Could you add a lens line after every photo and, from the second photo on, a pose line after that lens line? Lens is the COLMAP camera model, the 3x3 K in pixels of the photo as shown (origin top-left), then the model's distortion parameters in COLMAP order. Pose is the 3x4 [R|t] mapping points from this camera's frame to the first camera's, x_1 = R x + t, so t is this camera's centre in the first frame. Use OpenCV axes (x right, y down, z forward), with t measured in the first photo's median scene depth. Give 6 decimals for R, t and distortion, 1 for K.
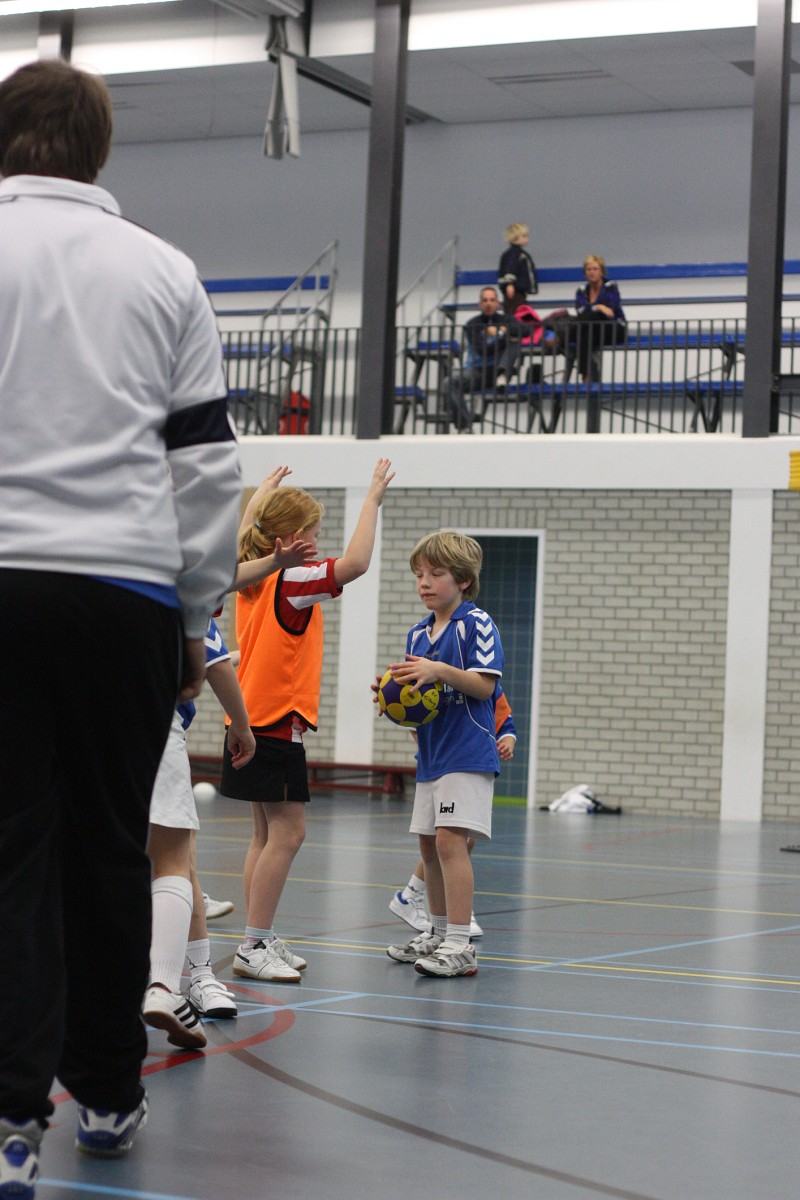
lens RADIAL K [[2849.7, 0, 394.2], [0, 2849.7, 600.6], [0, 0, 1]] dist [-0.198782, 0.000000]
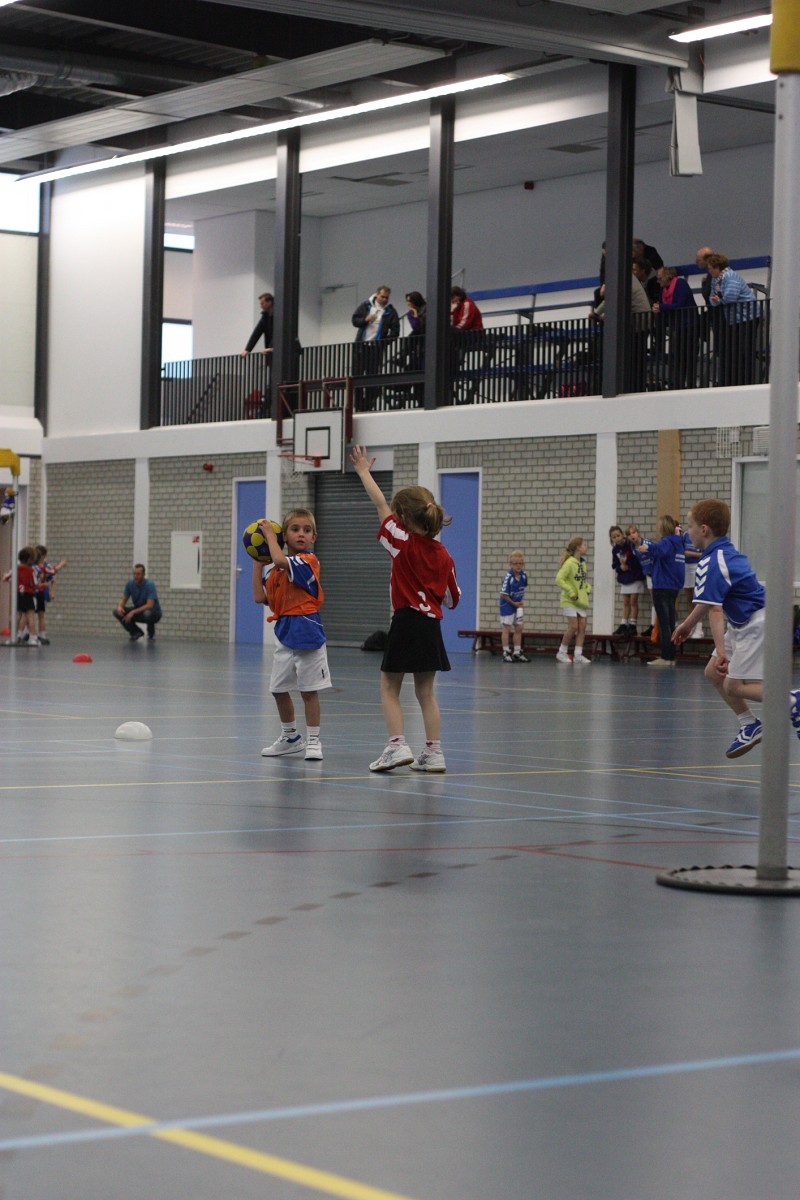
lens RADIAL K [[2849.7, 0, 408.3], [0, 2849.7, 587.5], [0, 0, 1]] dist [-0.198782, 0.000000]
pose [[0.893248, -0.028470, -0.448663, 0.666361], [0.038728, 0.999156, 0.013702, 0.015608], [0.447894, -0.029615, 0.893596, -0.346009]]
